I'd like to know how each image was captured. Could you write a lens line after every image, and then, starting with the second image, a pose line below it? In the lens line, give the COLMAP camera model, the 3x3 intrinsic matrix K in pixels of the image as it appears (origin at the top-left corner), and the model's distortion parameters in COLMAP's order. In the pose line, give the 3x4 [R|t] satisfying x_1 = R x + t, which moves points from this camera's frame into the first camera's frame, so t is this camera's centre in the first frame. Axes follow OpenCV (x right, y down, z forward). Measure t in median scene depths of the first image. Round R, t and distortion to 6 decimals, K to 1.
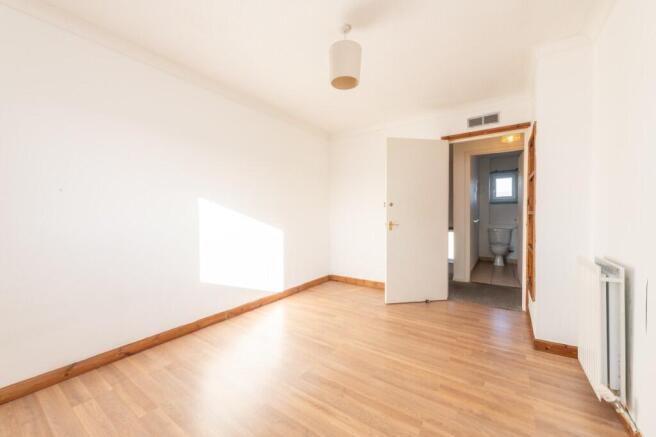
lens RADIAL K [[255.8, 0, 328.0], [0, 255.8, 218.5], [0, 0, 1]] dist [-0.000302, -0.000577]
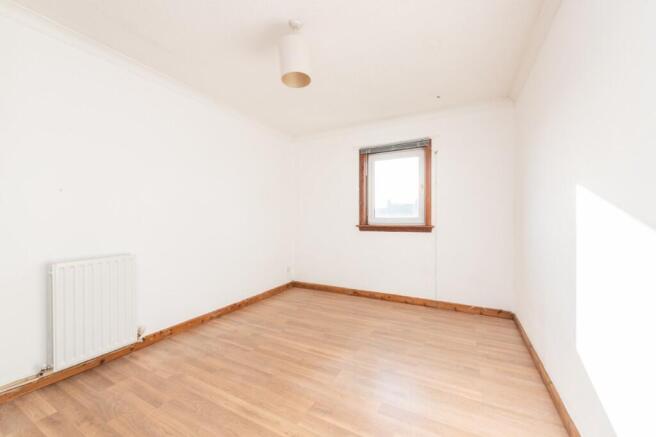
lens RADIAL K [[252.4, 0, 328.0], [0, 252.4, 218.5], [0, 0, 1]] dist [0.010669, -0.000059]
pose [[-0.992189, 0.007774, -0.124501, 0.074113], [0.006544, 0.999926, 0.010288, -0.032230], [0.124571, 0.009393, -0.992166, 2.096619]]
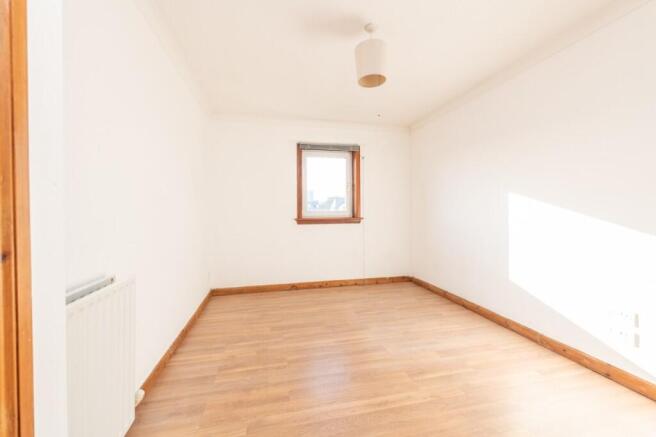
lens RADIAL K [[255.8, 0, 328.0], [0, 255.8, 218.5], [0, 0, 1]] dist [-0.000302, -0.000577]
pose [[-0.674588, 0.027735, -0.737673, 0.981155], [0.000406, 0.999308, 0.037201, -0.036267], [0.738194, 0.024796, -0.674132, 1.658899]]
